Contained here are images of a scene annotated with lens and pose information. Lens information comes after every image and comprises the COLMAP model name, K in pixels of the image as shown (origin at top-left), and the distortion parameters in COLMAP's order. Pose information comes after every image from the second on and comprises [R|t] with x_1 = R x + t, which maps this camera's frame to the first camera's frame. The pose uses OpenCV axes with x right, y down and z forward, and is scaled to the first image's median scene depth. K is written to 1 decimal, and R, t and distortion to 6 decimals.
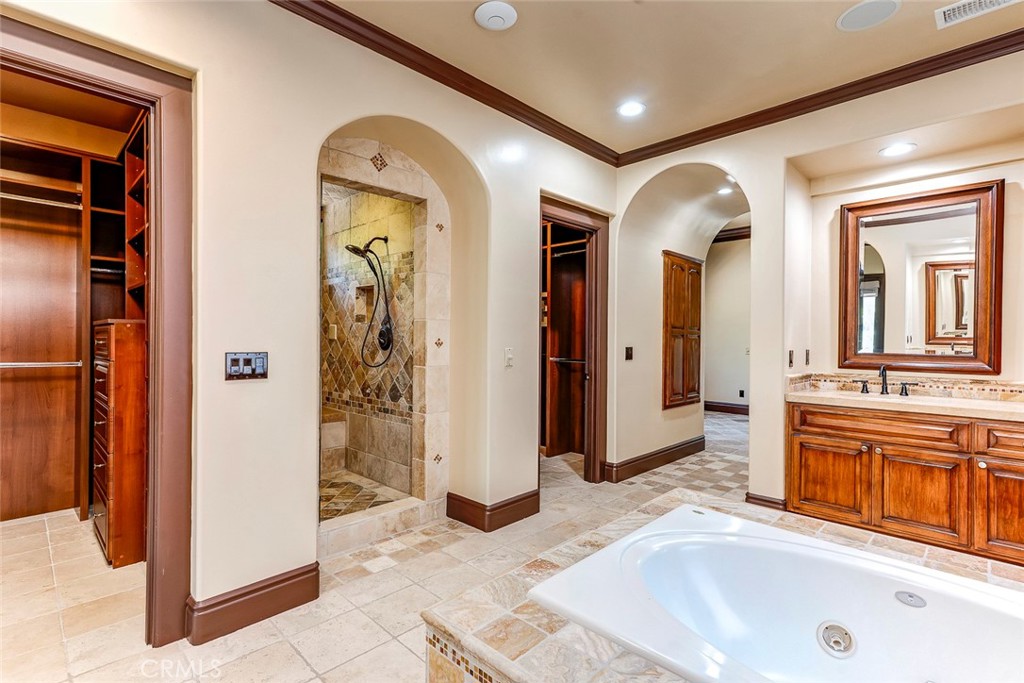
lens RADIAL K [[487.2, 0, 514.5], [0, 487.2, 339.4], [0, 0, 1]] dist [0.002471, -0.000551]
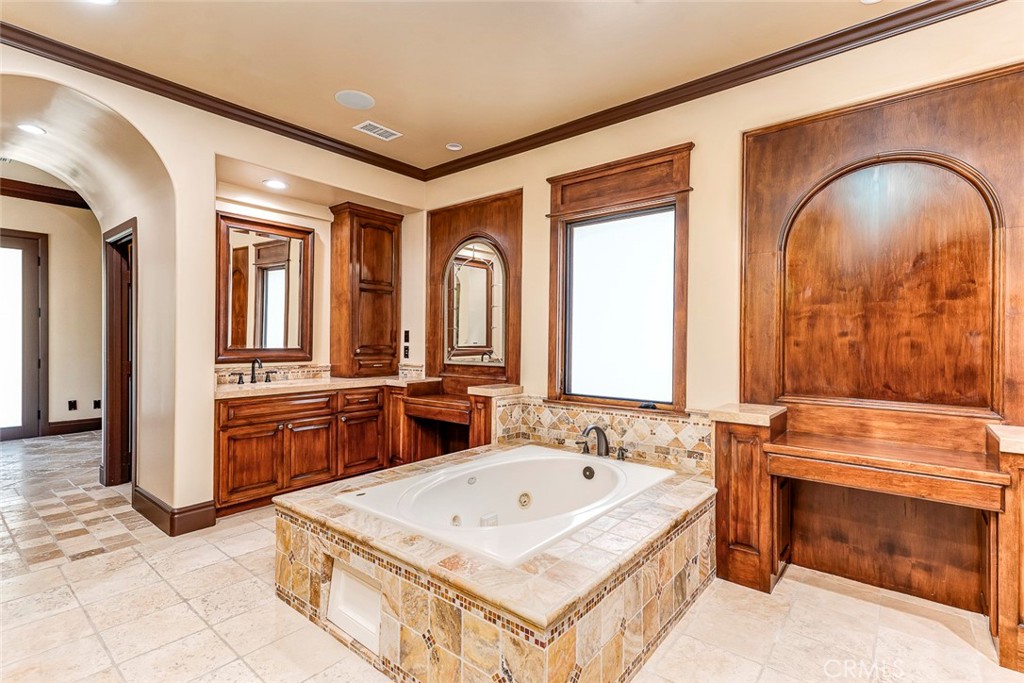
lens RADIAL K [[487.2, 0, 513.1], [0, 487.2, 337.7], [0, 0, 1]] dist [0.002471, -0.000551]
pose [[-0.093199, -0.005722, 0.995631, -0.539661], [-0.002830, 0.999981, 0.005482, -0.006588], [-0.995644, -0.002307, -0.093213, 0.541989]]
